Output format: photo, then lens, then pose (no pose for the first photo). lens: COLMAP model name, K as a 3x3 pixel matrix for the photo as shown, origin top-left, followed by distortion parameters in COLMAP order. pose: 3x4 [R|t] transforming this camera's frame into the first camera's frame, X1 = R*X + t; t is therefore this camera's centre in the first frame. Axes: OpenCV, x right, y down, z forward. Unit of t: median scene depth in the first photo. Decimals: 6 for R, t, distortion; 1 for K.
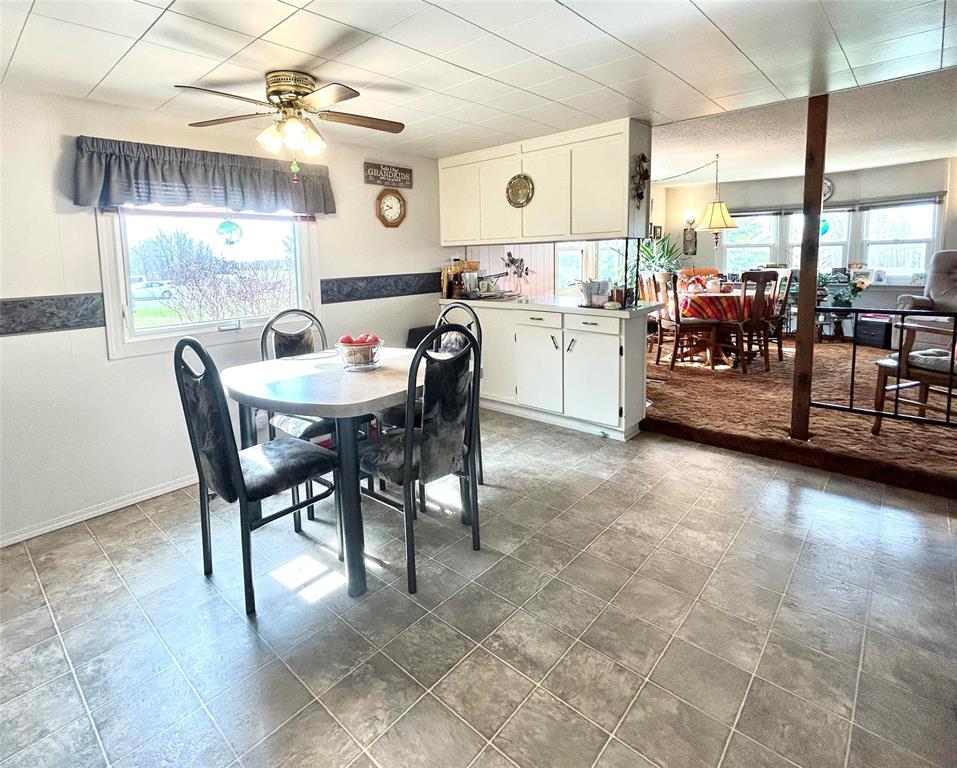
lens RADIAL K [[495.8, 0, 456.2], [0, 495.8, 307.2], [0, 0, 1]] dist [-0.017852, 0.011561]
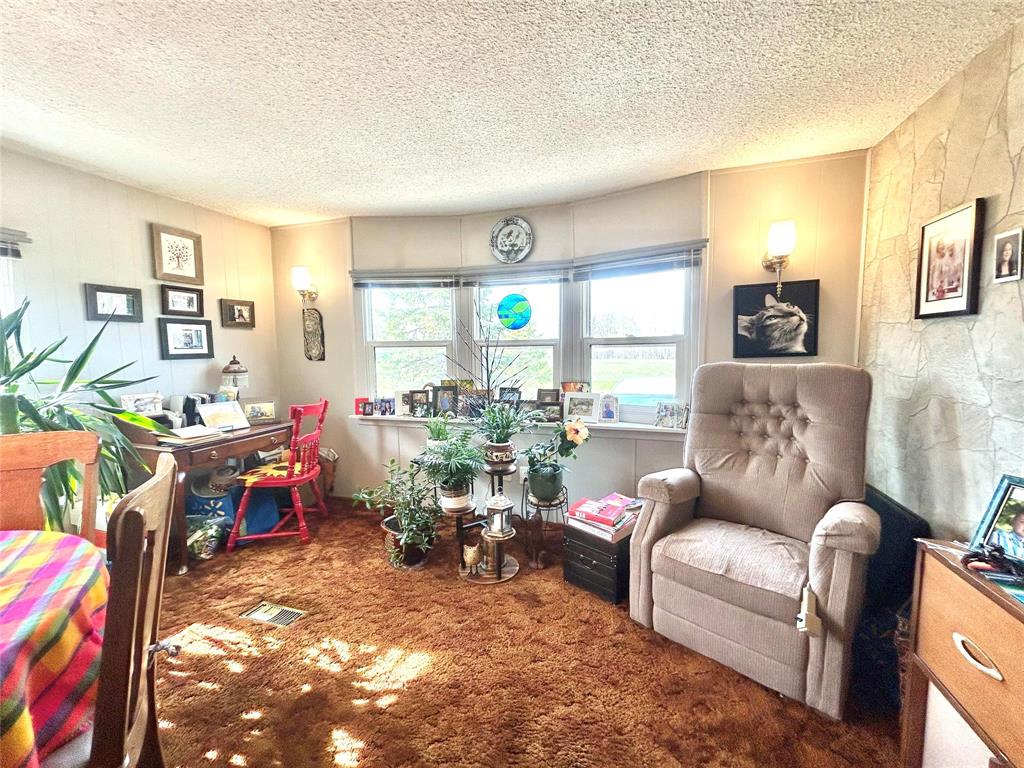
lens RADIAL K [[410.4, 0, 512.0], [0, 410.4, 384.0], [0, 0, 1]] dist [0.000557, 0.000192]
pose [[0.905023, -0.030313, 0.424280, 0.789201], [0.036528, 0.999311, -0.006520, -0.118444], [-0.423790, 0.021399, 0.905508, 0.879127]]
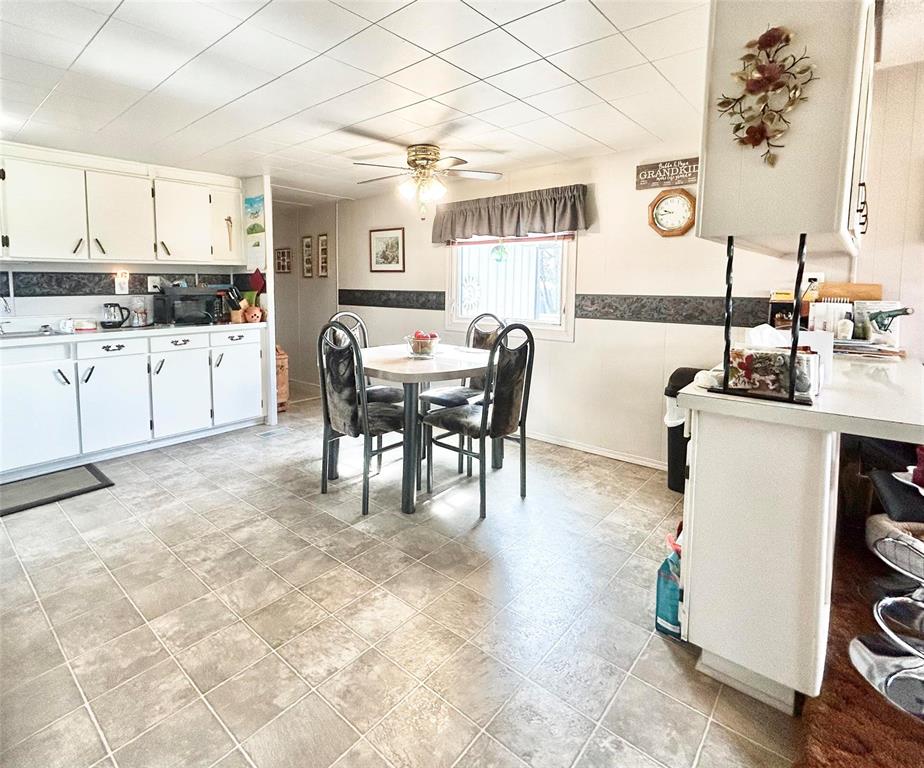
lens RADIAL K [[480.4, 0, 435.9], [0, 480.4, 318.5], [0, 0, 1]] dist [-0.001499, 0.000668]
pose [[0.024242, 0.105648, -0.994108, 0.539068], [-0.104784, 0.989191, 0.102570, -0.057733], [0.994200, 0.101680, 0.035051, 0.499842]]
